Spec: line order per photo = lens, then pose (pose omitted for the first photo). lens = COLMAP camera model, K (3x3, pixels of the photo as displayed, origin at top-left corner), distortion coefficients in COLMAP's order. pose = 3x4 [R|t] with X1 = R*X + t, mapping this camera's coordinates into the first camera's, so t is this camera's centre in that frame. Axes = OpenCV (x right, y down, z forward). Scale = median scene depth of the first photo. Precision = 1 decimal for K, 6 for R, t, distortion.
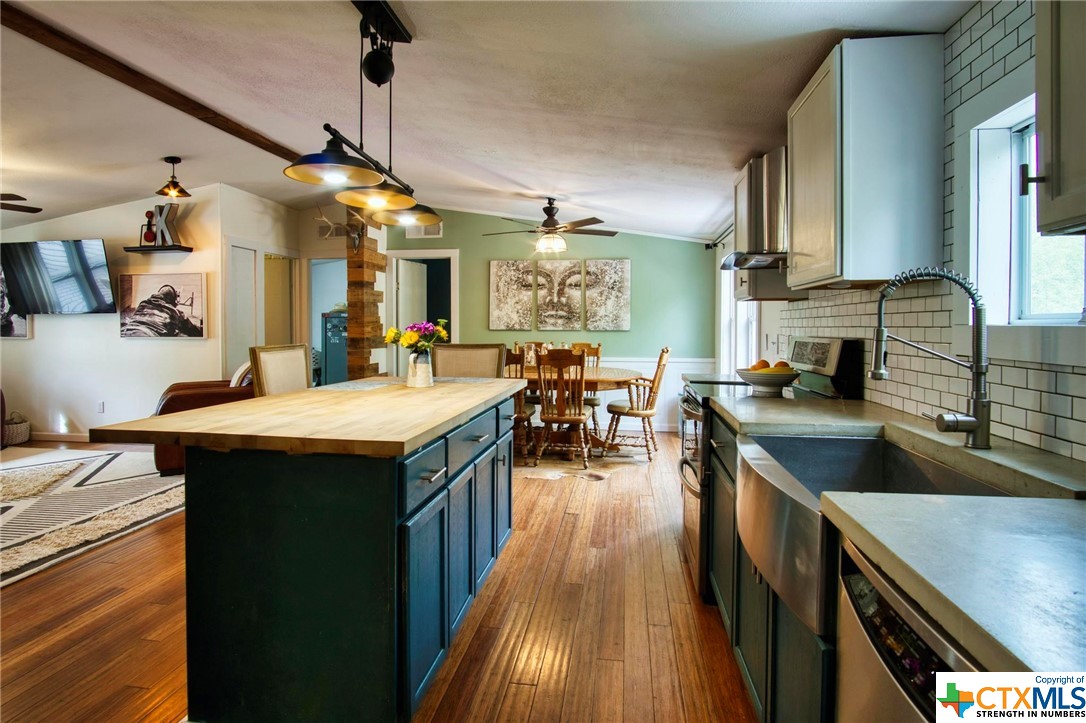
lens RADIAL K [[601.1, 0, 526.2], [0, 601.1, 336.0], [0, 0, 1]] dist [-0.000877, 0.000473]
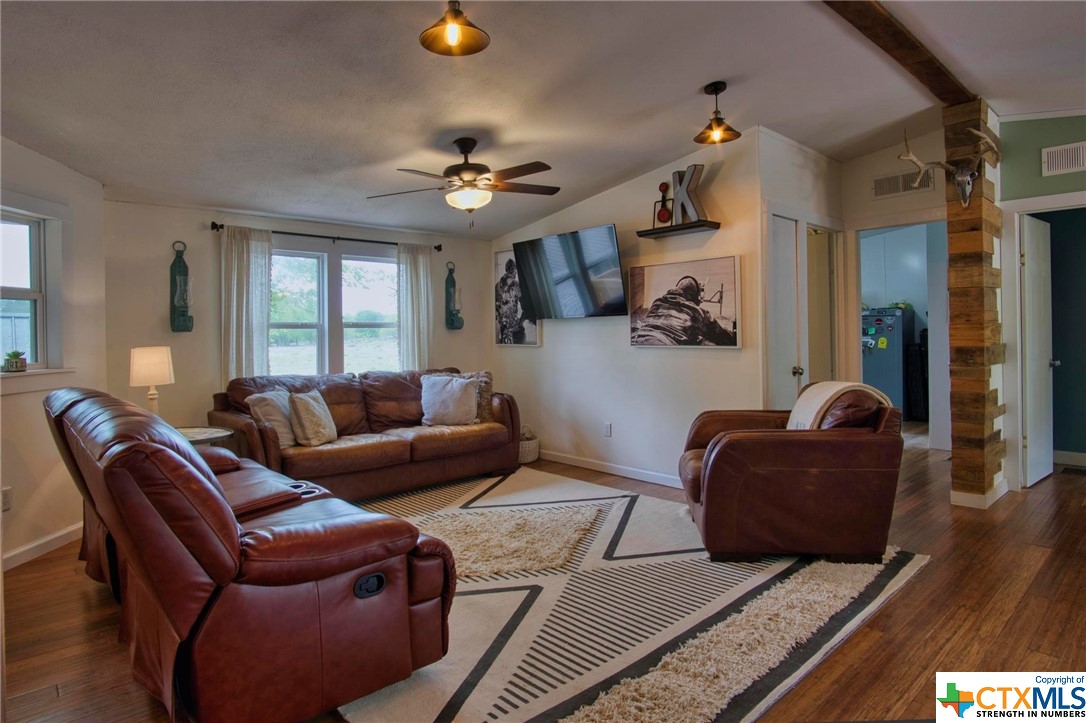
lens RADIAL K [[620.4, 0, 548.2], [0, 620.4, 311.7], [0, 0, 1]] dist [-0.002730, 0.000151]
pose [[0.799548, -0.027960, -0.599950, -0.270617], [0.002979, 0.999088, -0.042590, -0.008084], [0.600594, 0.032265, 0.798903, 0.276596]]
